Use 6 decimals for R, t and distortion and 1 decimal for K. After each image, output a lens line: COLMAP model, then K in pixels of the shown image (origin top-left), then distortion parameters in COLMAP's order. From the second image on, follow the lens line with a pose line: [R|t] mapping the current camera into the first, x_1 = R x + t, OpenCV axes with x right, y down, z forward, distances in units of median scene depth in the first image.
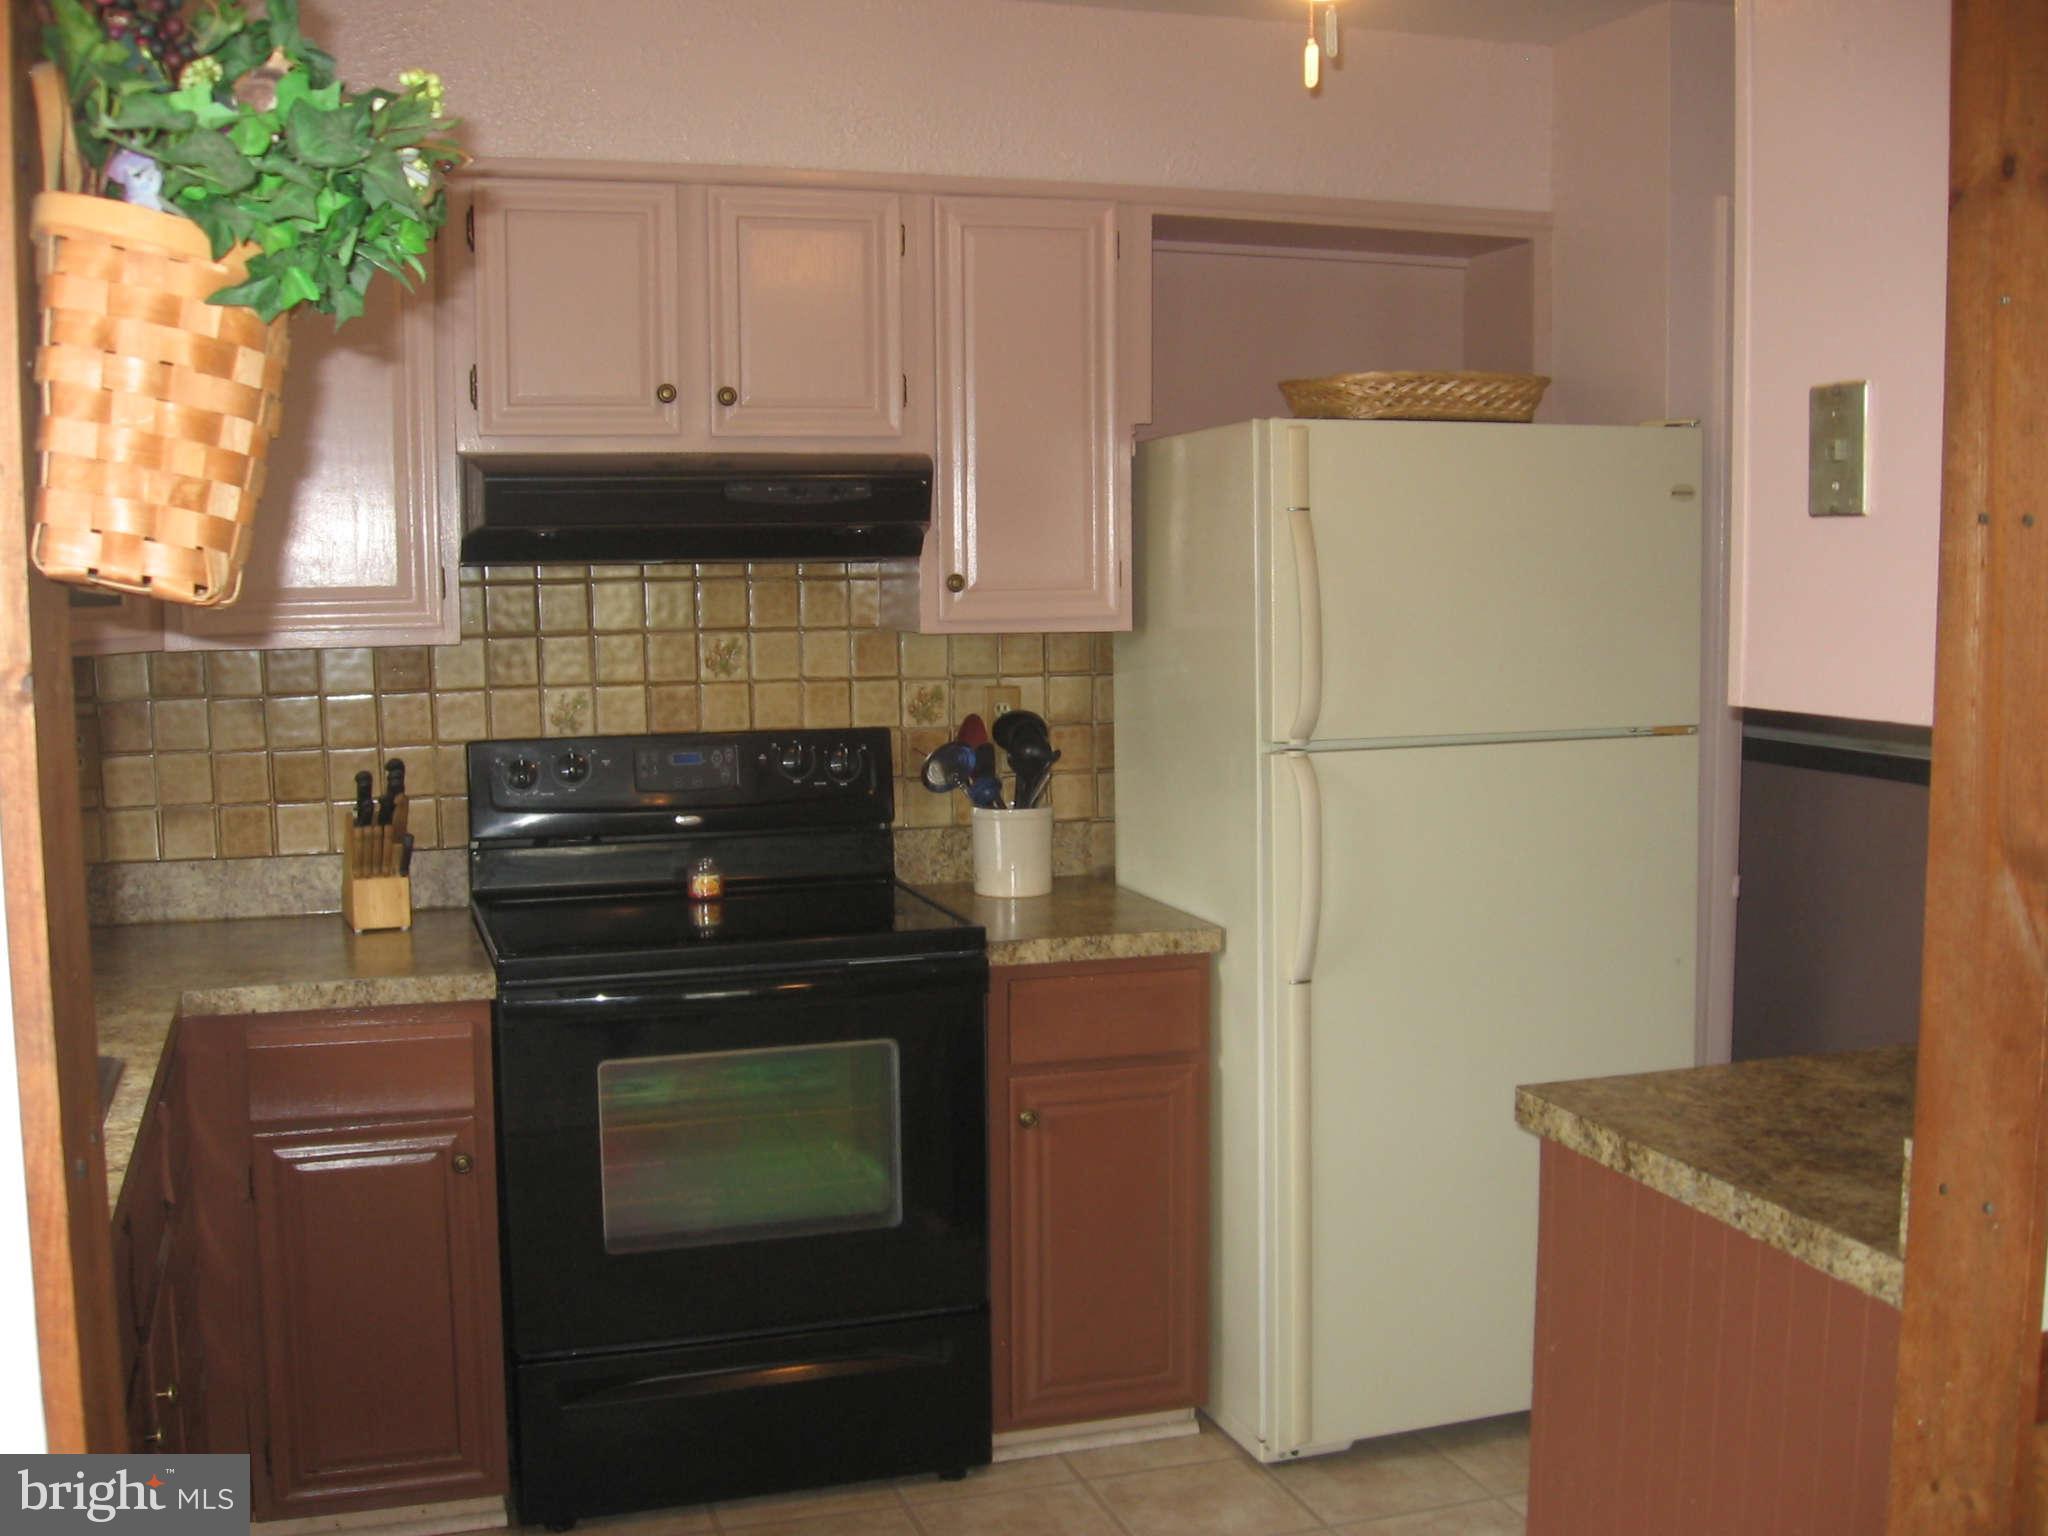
lens RADIAL K [[2118.1, 0, 992.8], [0, 2118.1, 769.5], [0, 0, 1]] dist [-0.166153, 0.211719]
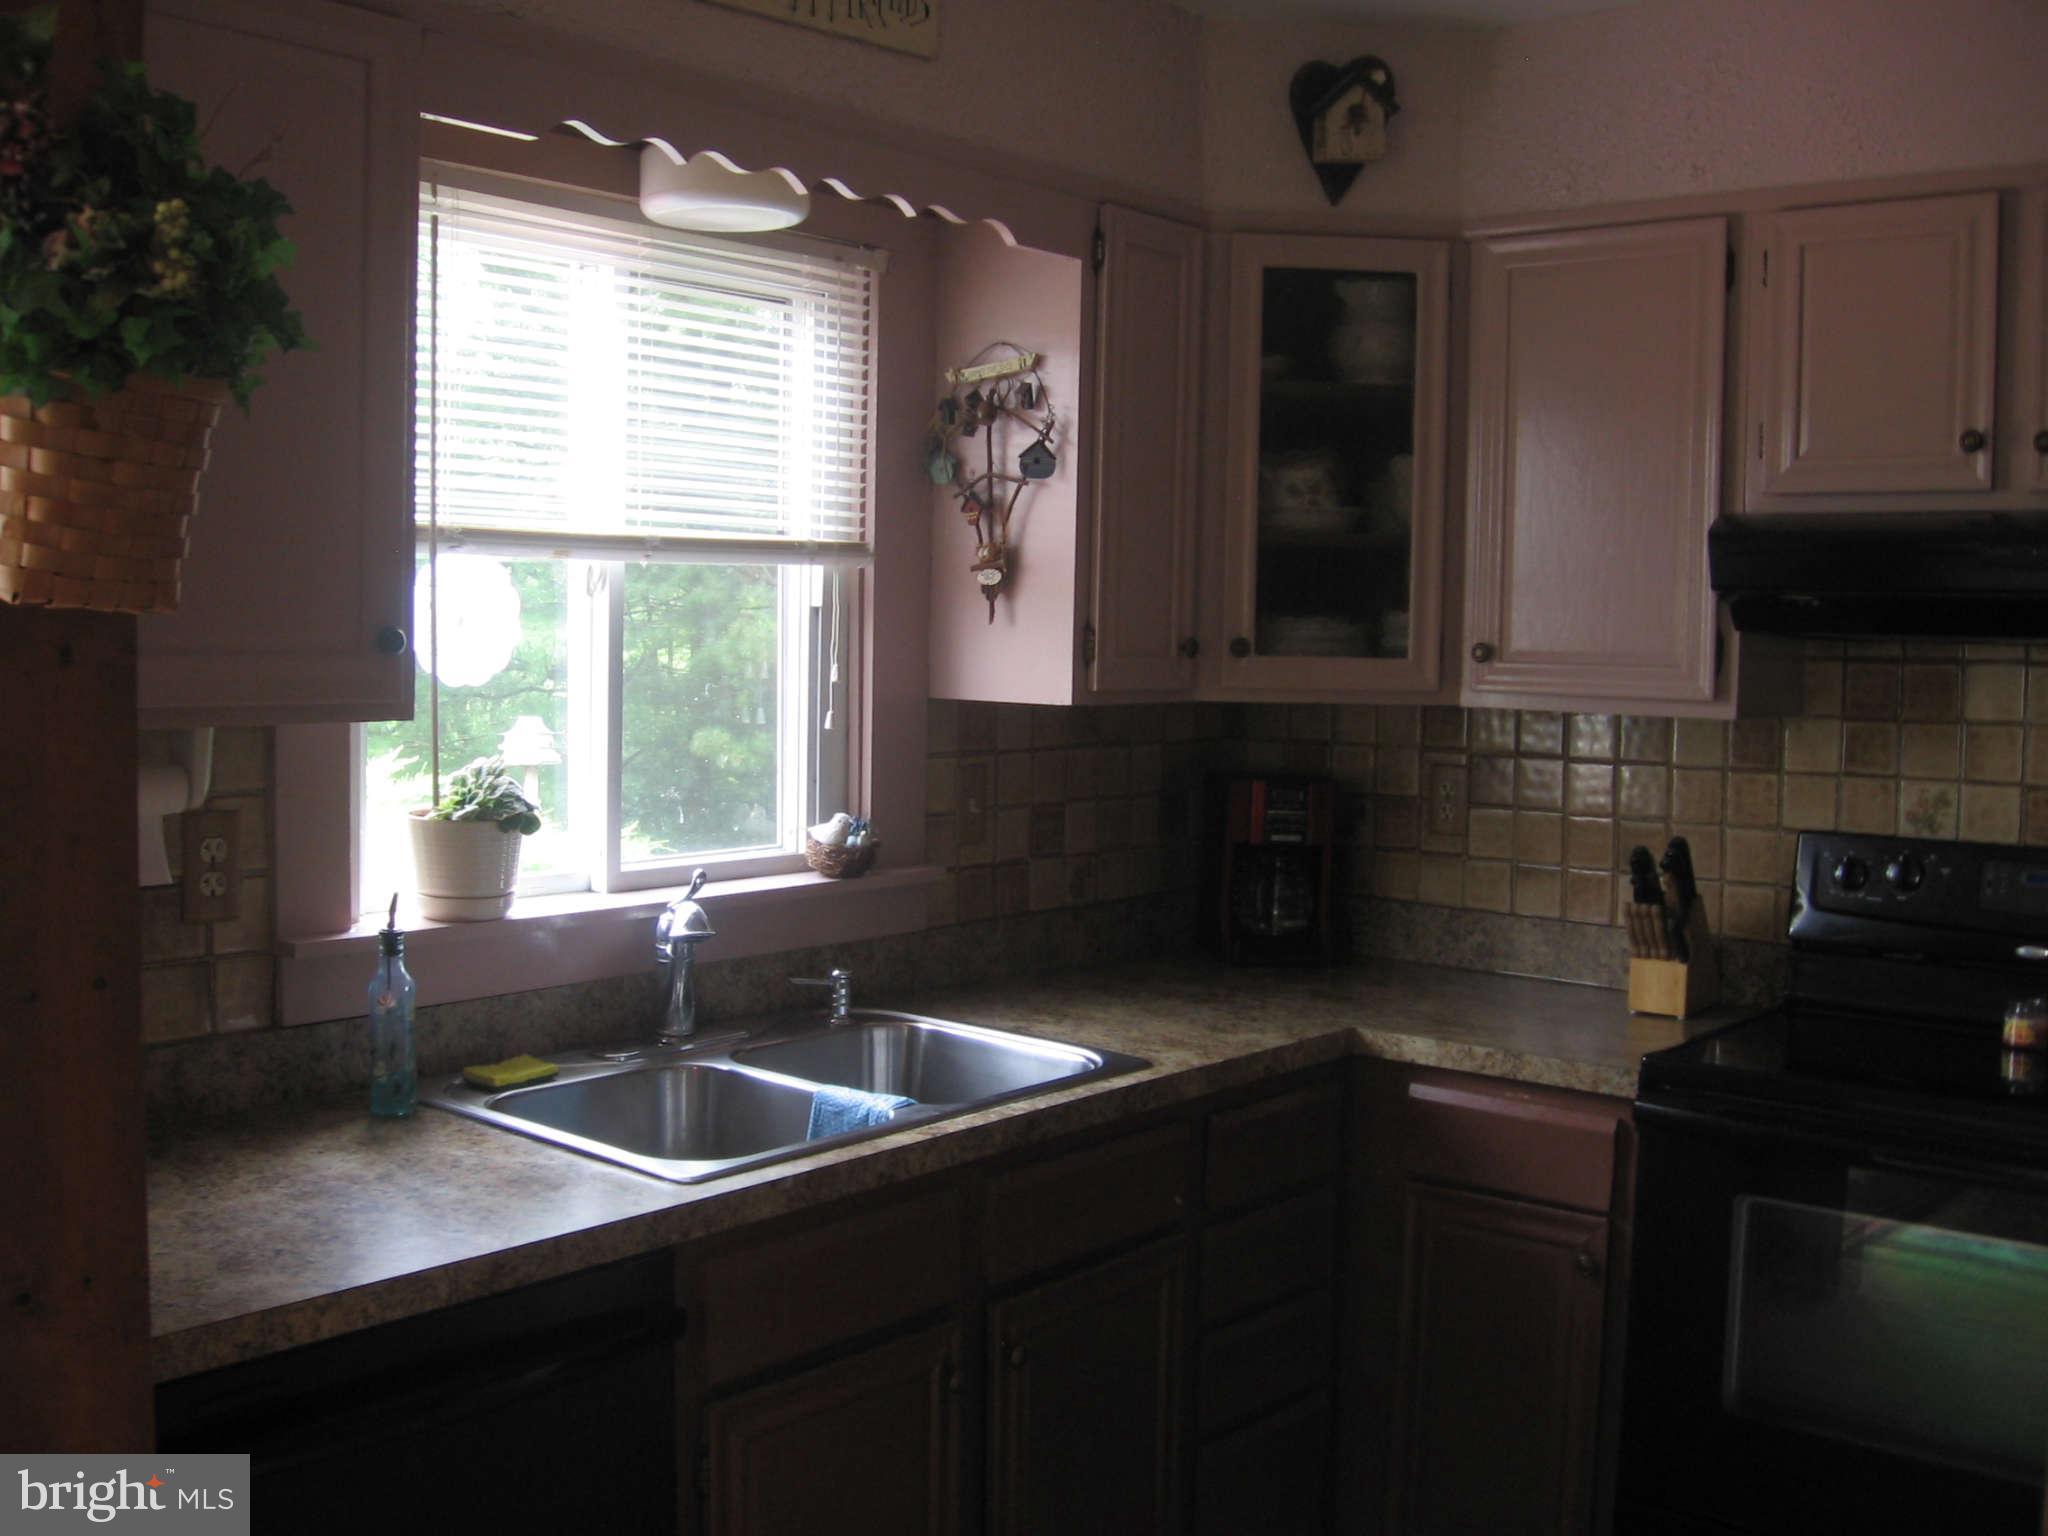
lens RADIAL K [[2118.1, 0, 992.8], [0, 2118.1, 769.5], [0, 0, 1]] dist [-0.166153, 0.211719]
pose [[0.550240, 0.078422, -0.831316, 0.312173], [-0.112250, 0.993490, 0.019423, -0.018201], [0.827427, 0.082628, 0.555461, 0.211920]]
